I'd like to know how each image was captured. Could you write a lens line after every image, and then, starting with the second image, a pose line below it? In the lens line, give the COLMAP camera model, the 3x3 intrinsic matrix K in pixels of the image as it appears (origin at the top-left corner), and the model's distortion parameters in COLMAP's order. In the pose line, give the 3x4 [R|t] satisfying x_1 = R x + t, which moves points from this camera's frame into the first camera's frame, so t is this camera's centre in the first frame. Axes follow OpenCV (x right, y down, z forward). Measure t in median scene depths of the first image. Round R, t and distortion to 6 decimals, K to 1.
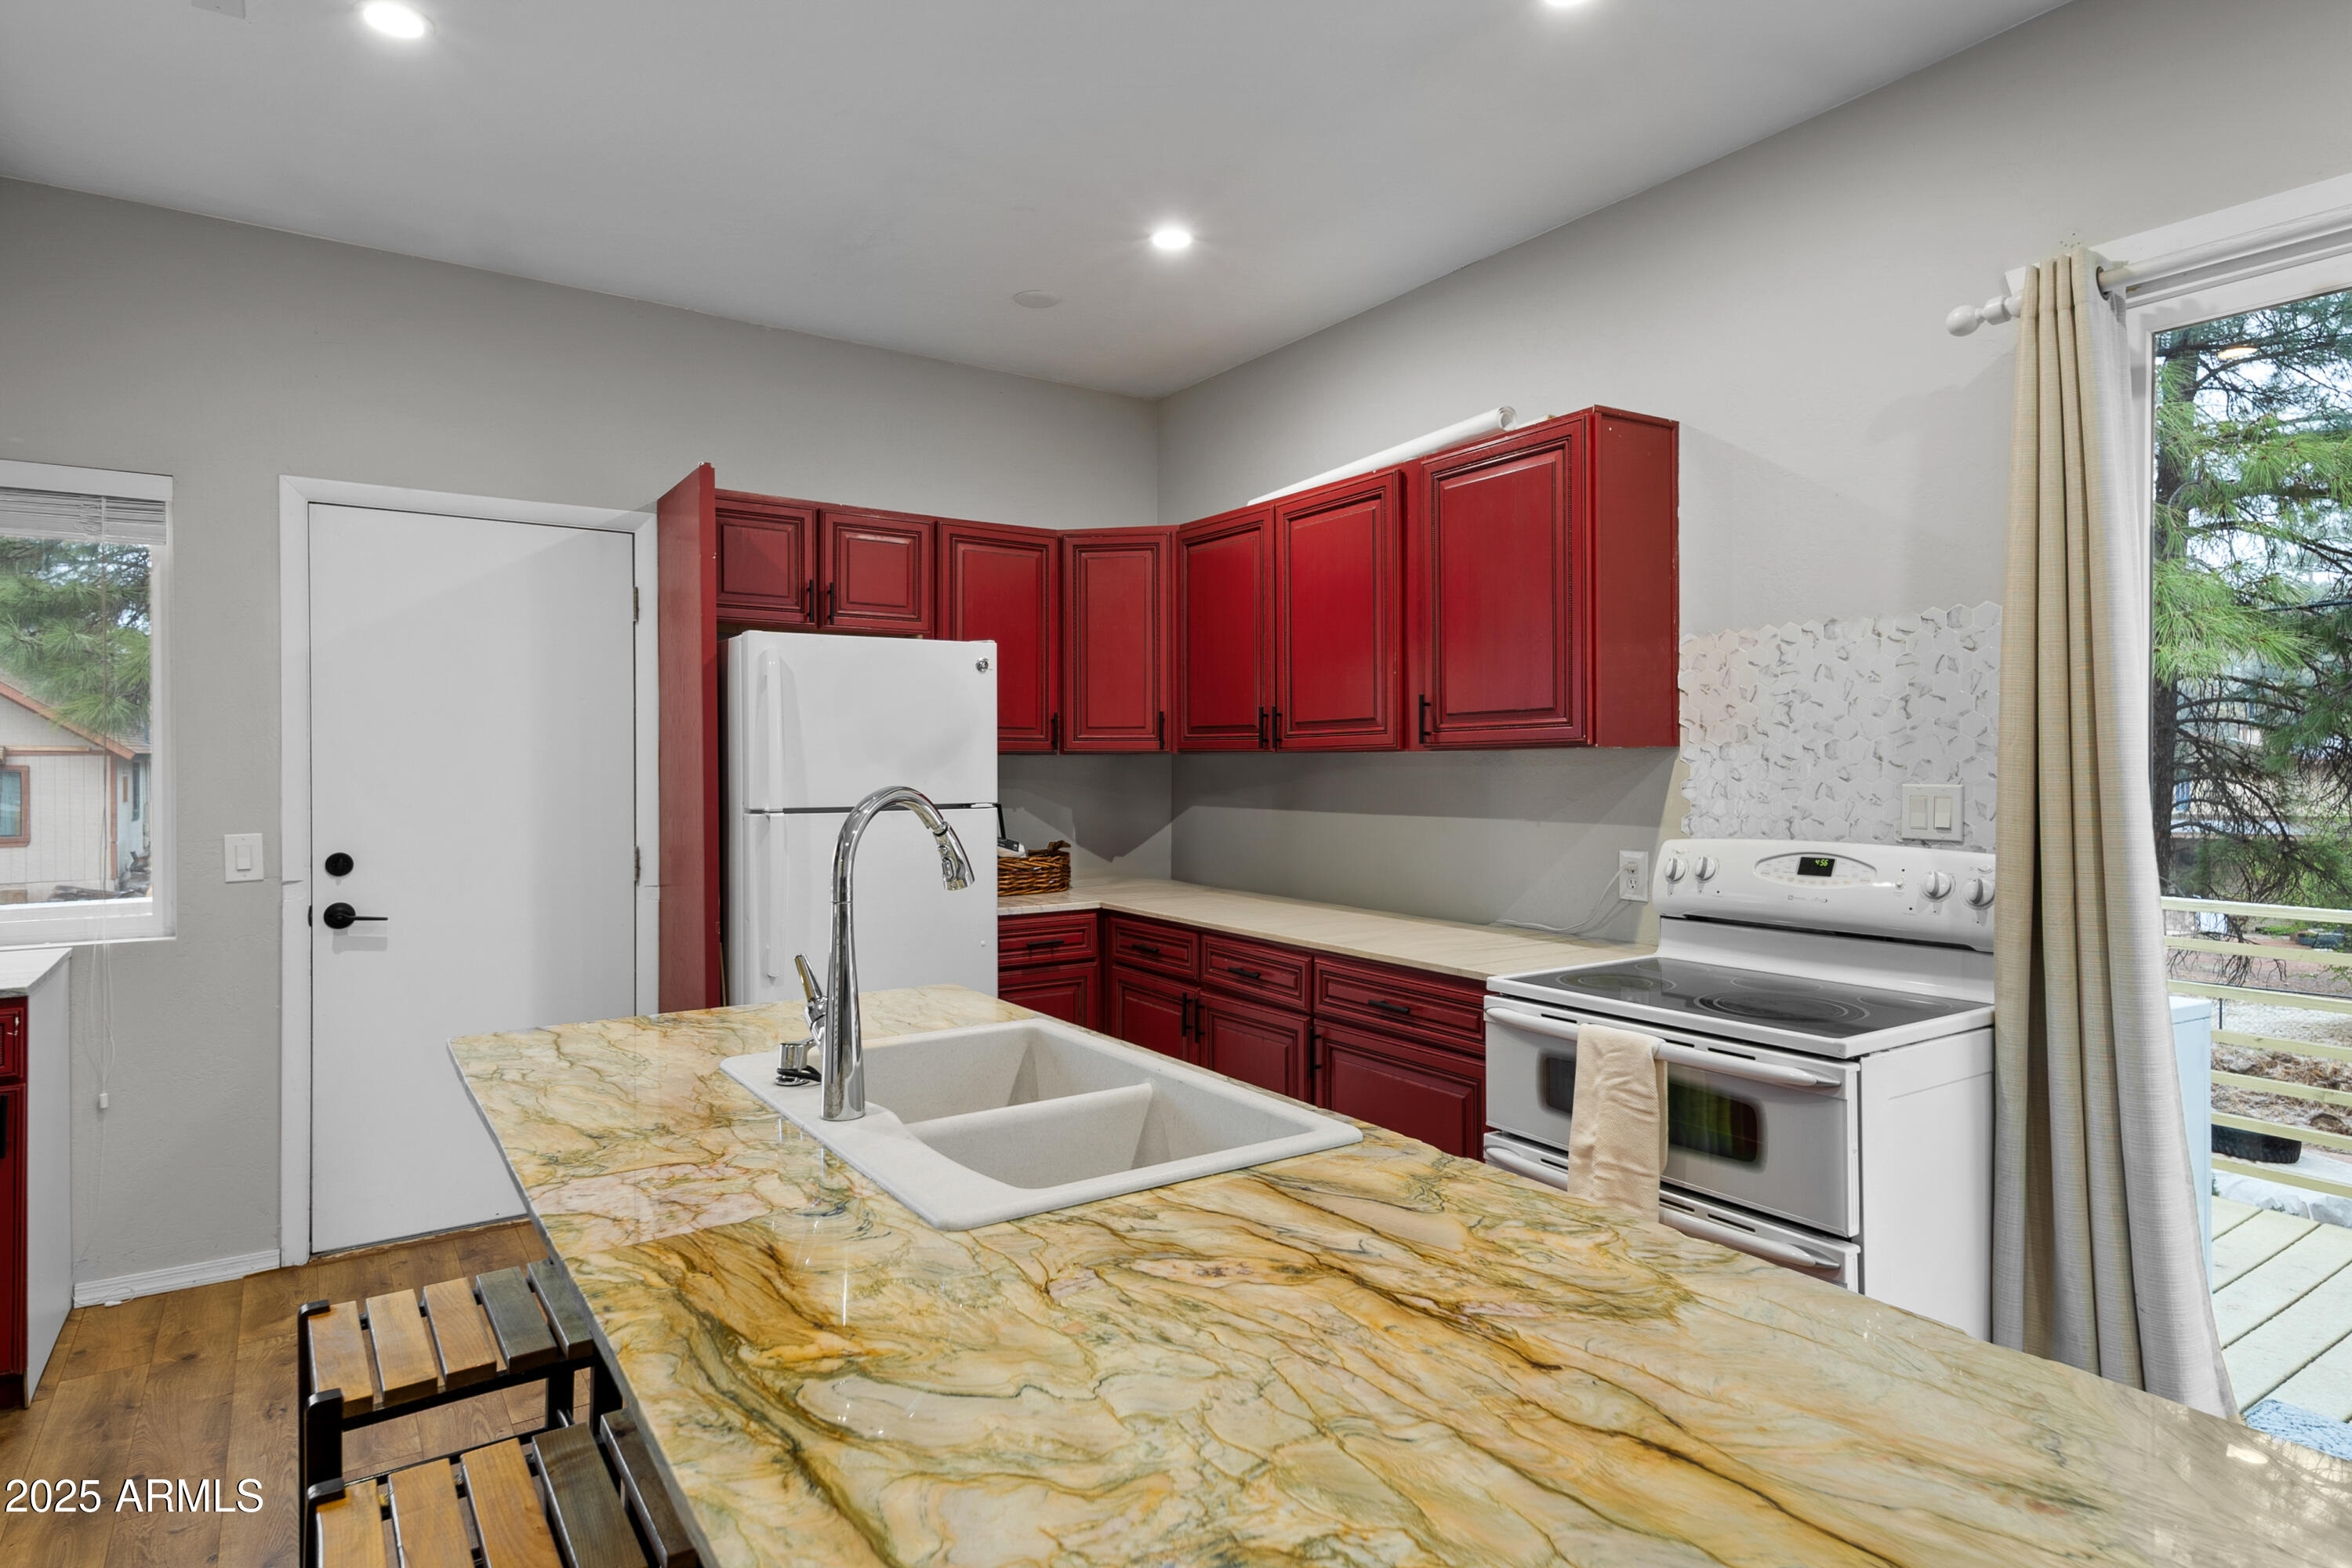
lens RADIAL K [[1256.4, 0, 1176.0], [0, 1256.4, 784.0], [0, 0, 1]] dist [0.033127, 0.000238]
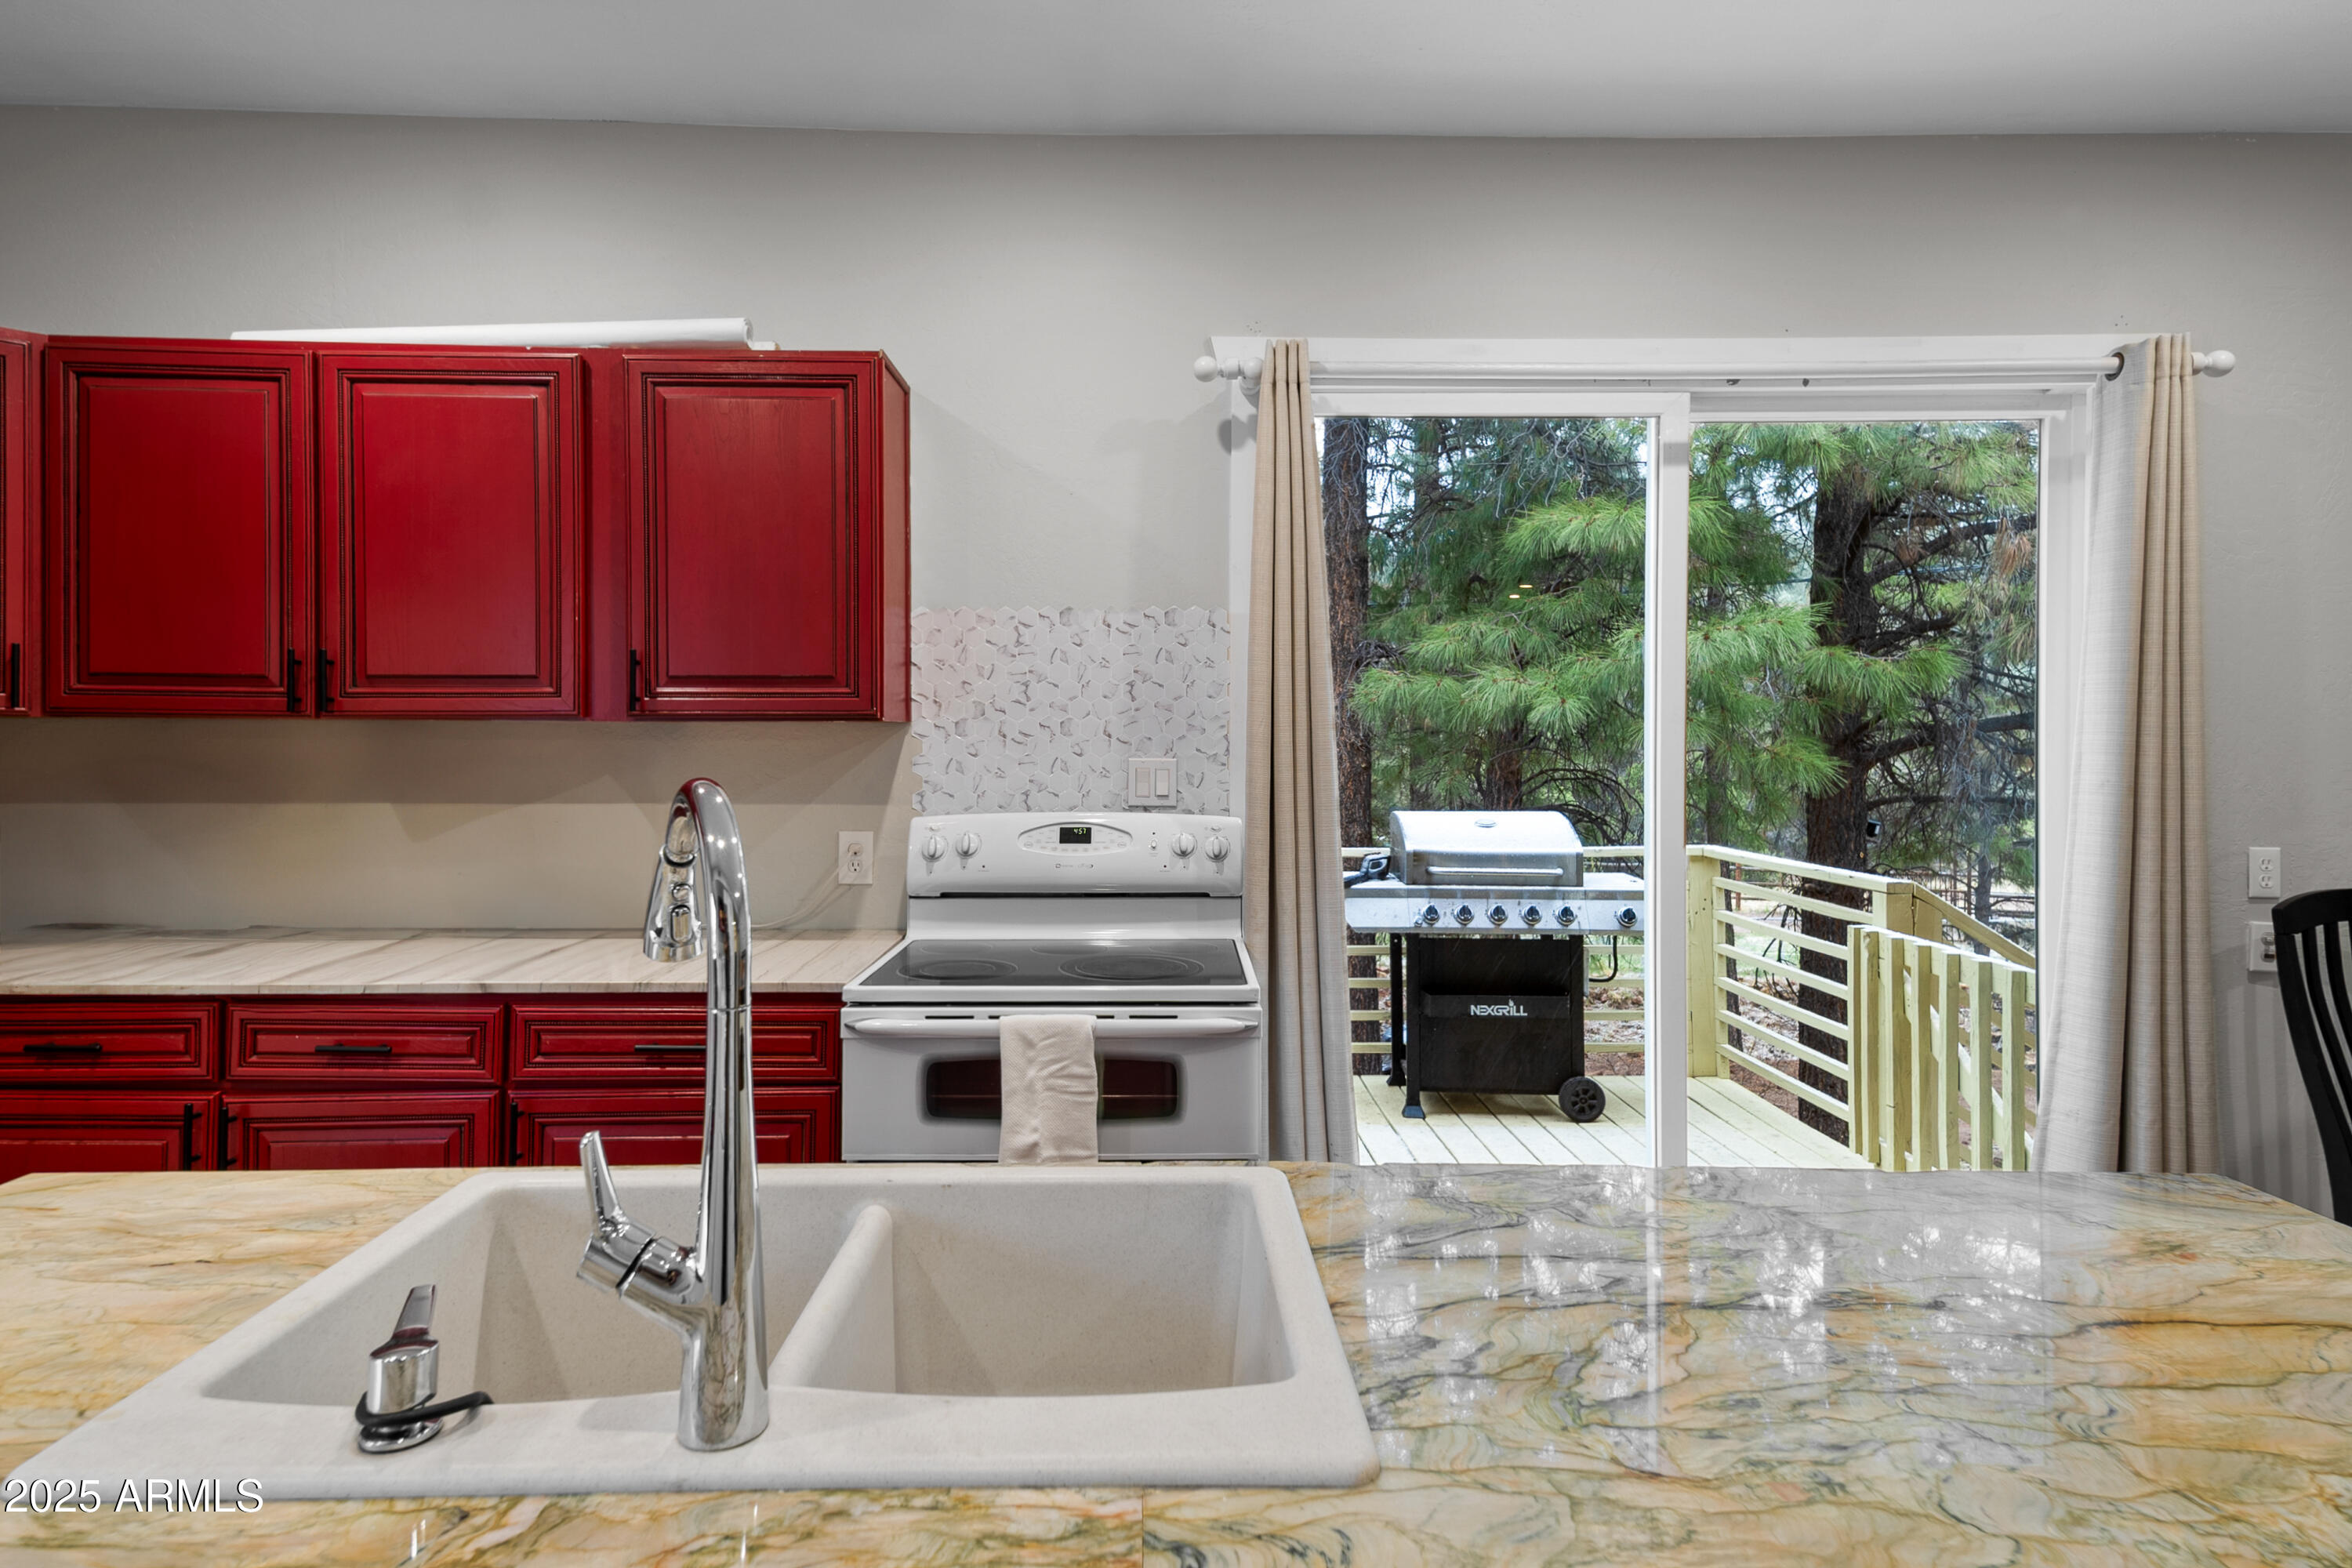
lens RADIAL K [[1269.2, 0, 1168.6], [0, 1269.2, 753.6], [0, 0, 1]] dist [0.055937, -0.022343]
pose [[0.559148, -0.004615, 0.829055, -0.350219], [0.007018, 0.999975, 0.000833, -0.004884], [-0.829038, 0.005352, 0.559166, 0.328670]]
